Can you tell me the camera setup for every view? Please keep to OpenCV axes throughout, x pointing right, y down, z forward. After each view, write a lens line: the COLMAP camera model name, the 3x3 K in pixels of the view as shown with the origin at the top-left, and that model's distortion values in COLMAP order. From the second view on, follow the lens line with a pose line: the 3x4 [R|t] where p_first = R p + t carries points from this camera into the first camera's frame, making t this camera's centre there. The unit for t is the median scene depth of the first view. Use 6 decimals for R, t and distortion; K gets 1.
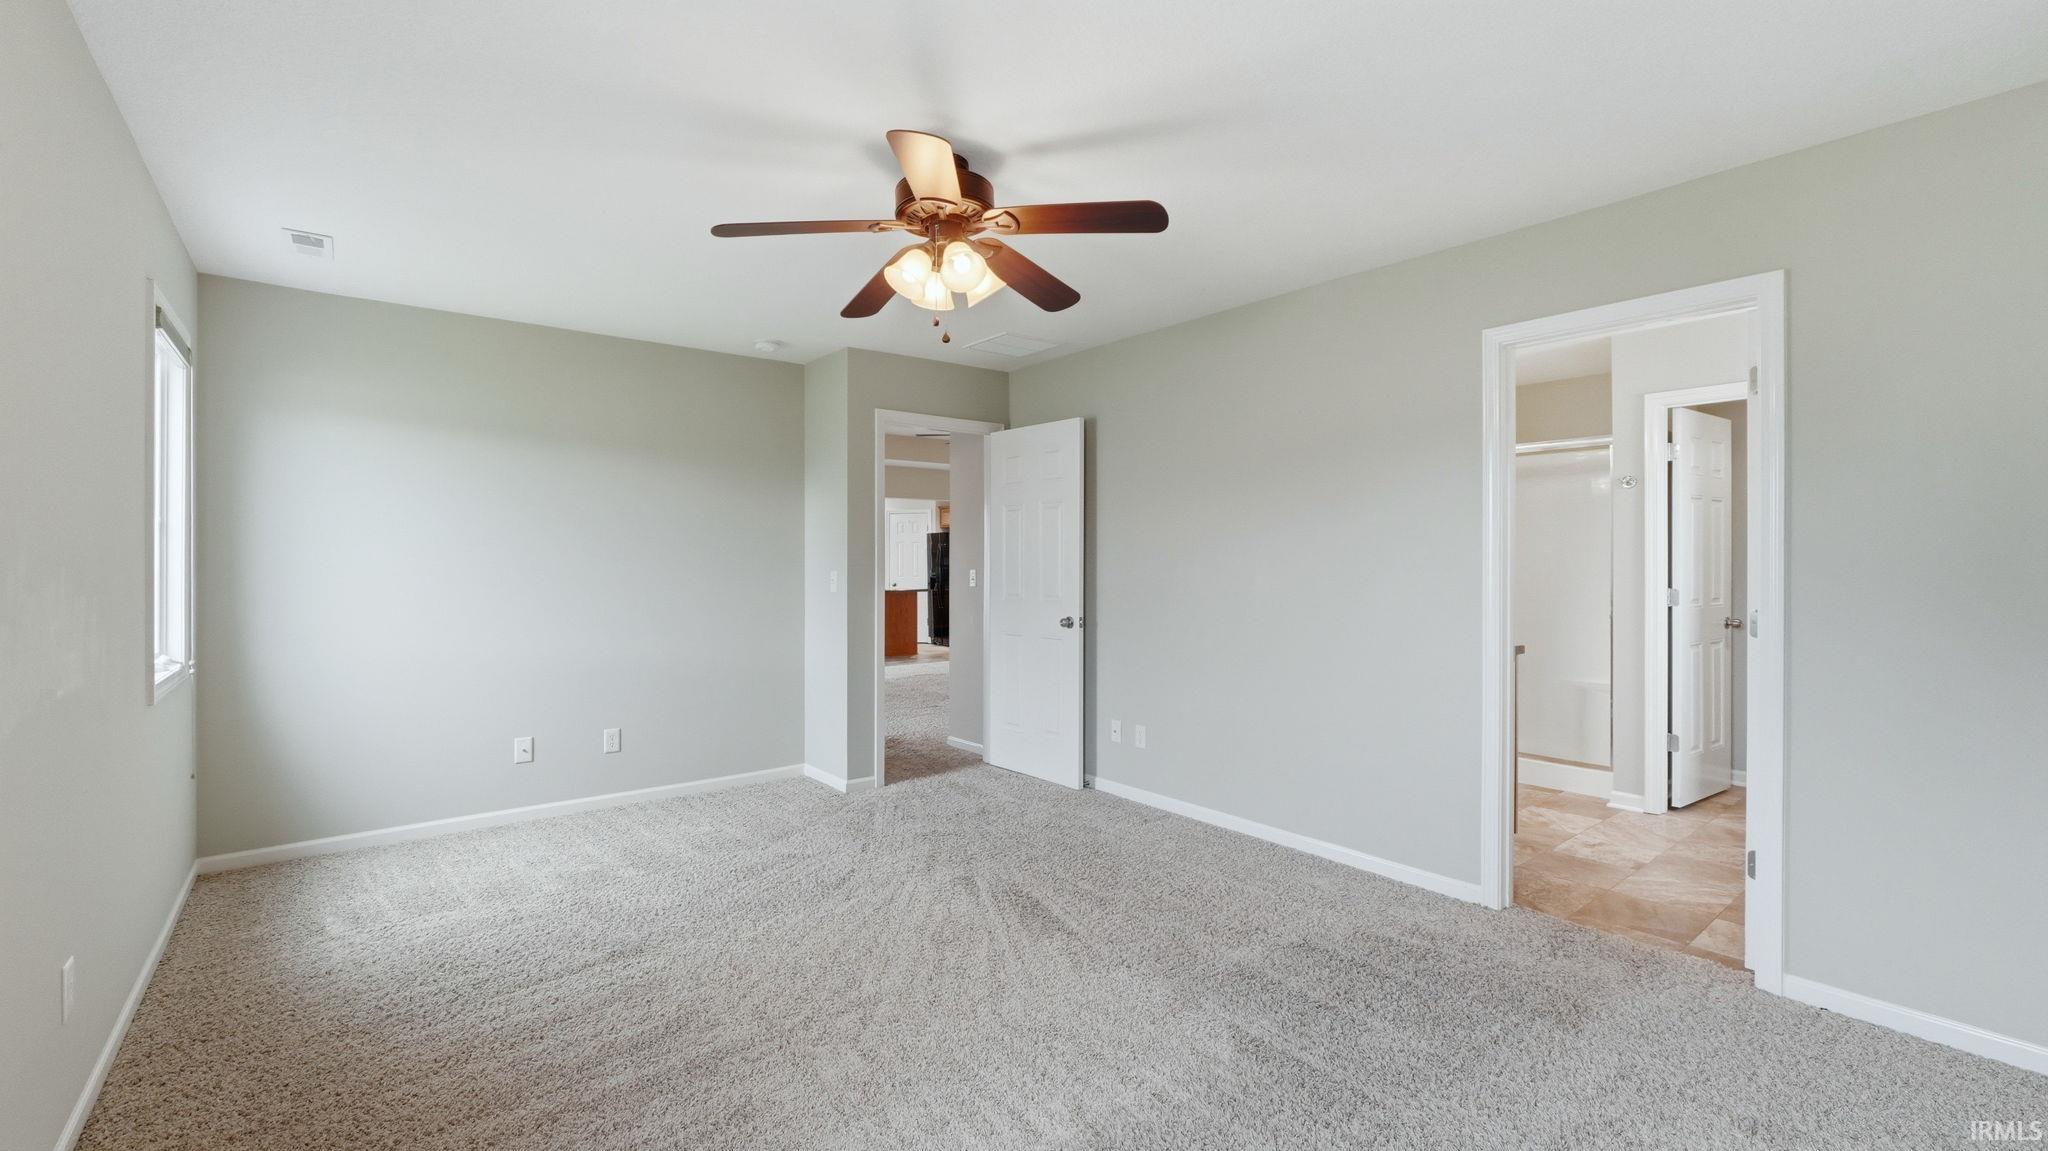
lens RADIAL K [[832.8, 0, 1021.0], [0, 832.8, 570.2], [0, 0, 1]] dist [0.000015, 0.000067]
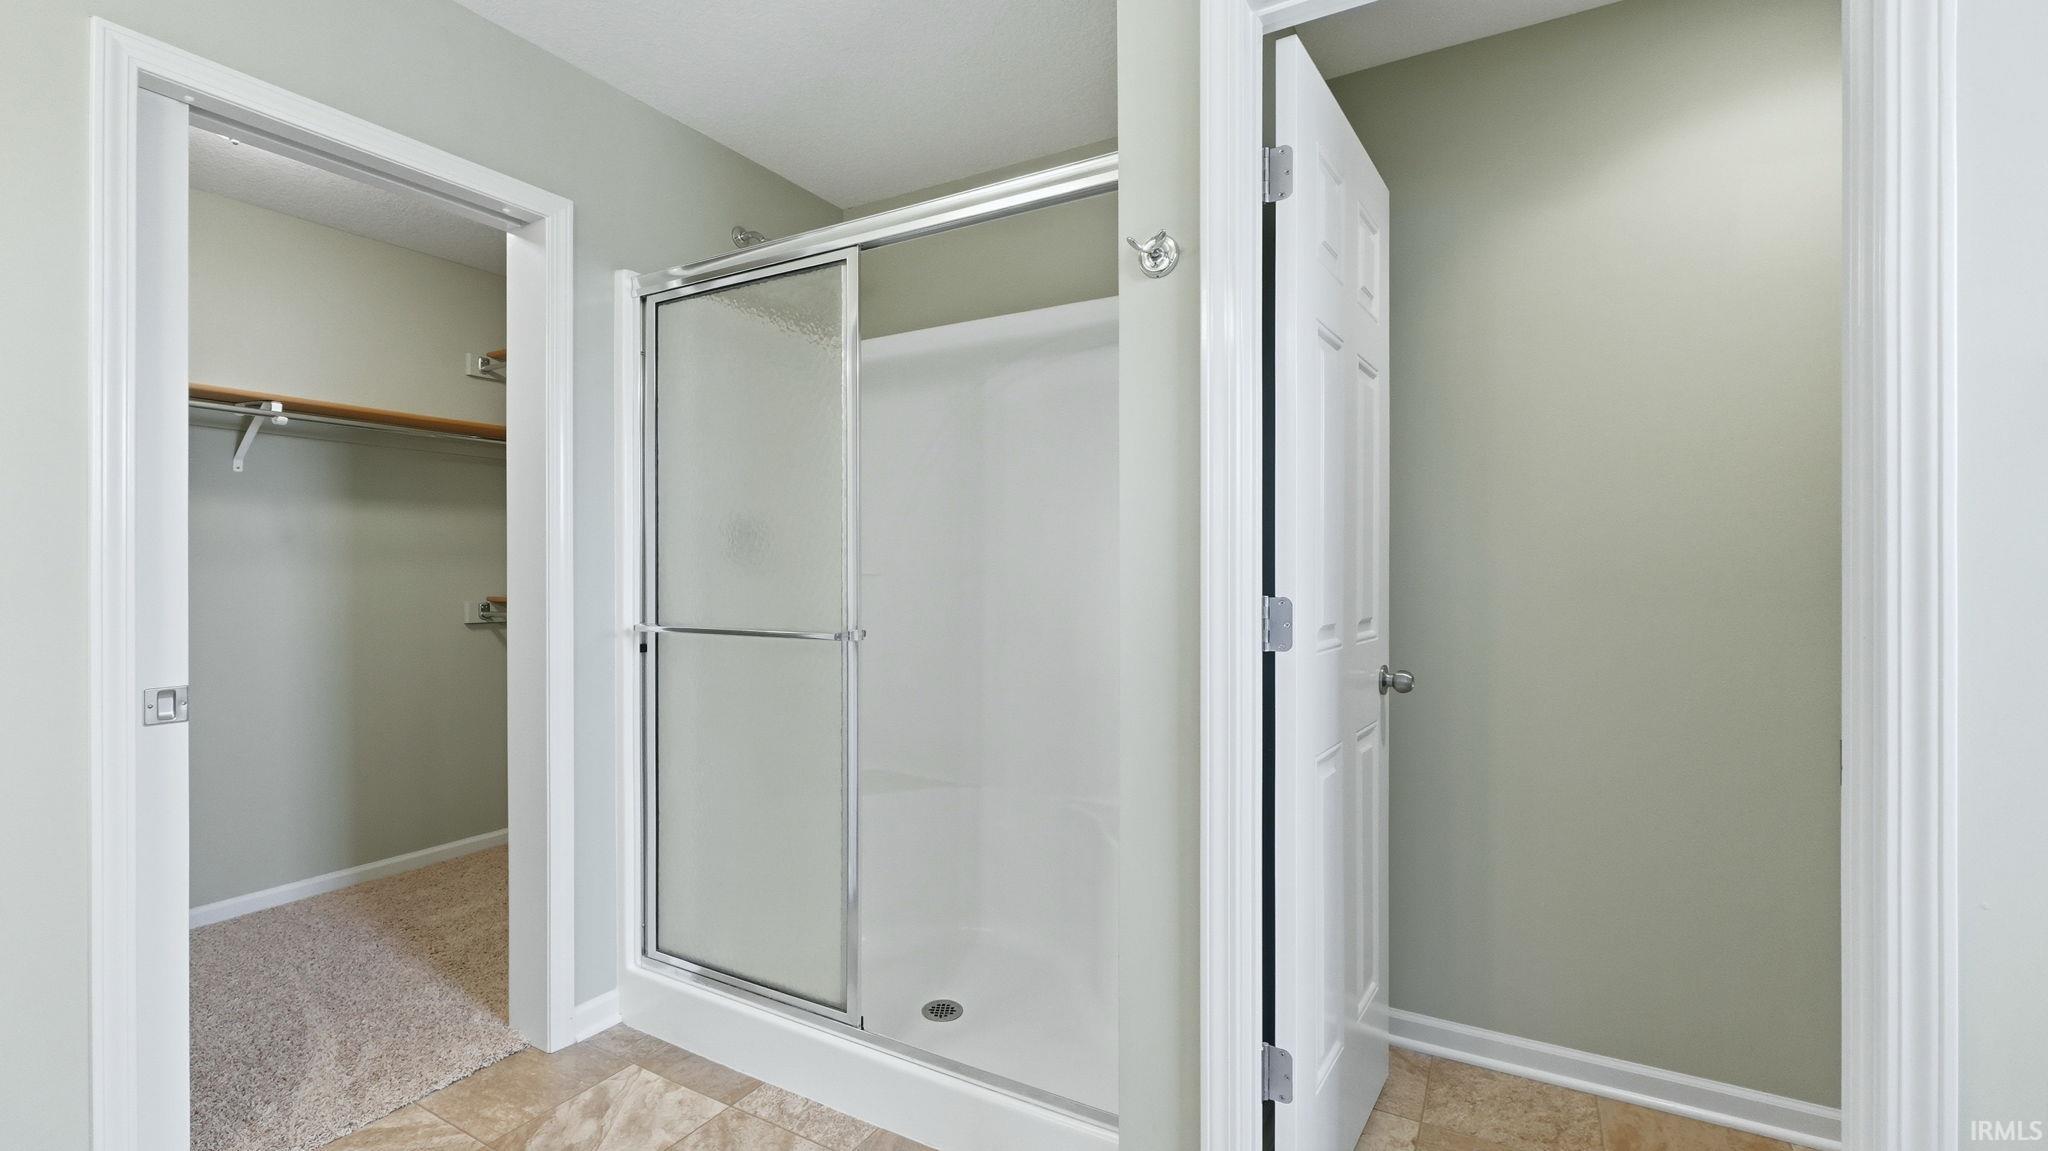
lens RADIAL K [[832.8, 0, 1019.5], [0, 832.8, 578.1], [0, 0, 1]] dist [0.000015, 0.000067]
pose [[0.930836, 0.003043, 0.365424, 0.546956], [-0.000871, 0.999981, -0.006109, 0.016290], [-0.365436, 0.005369, 0.930821, 0.703483]]
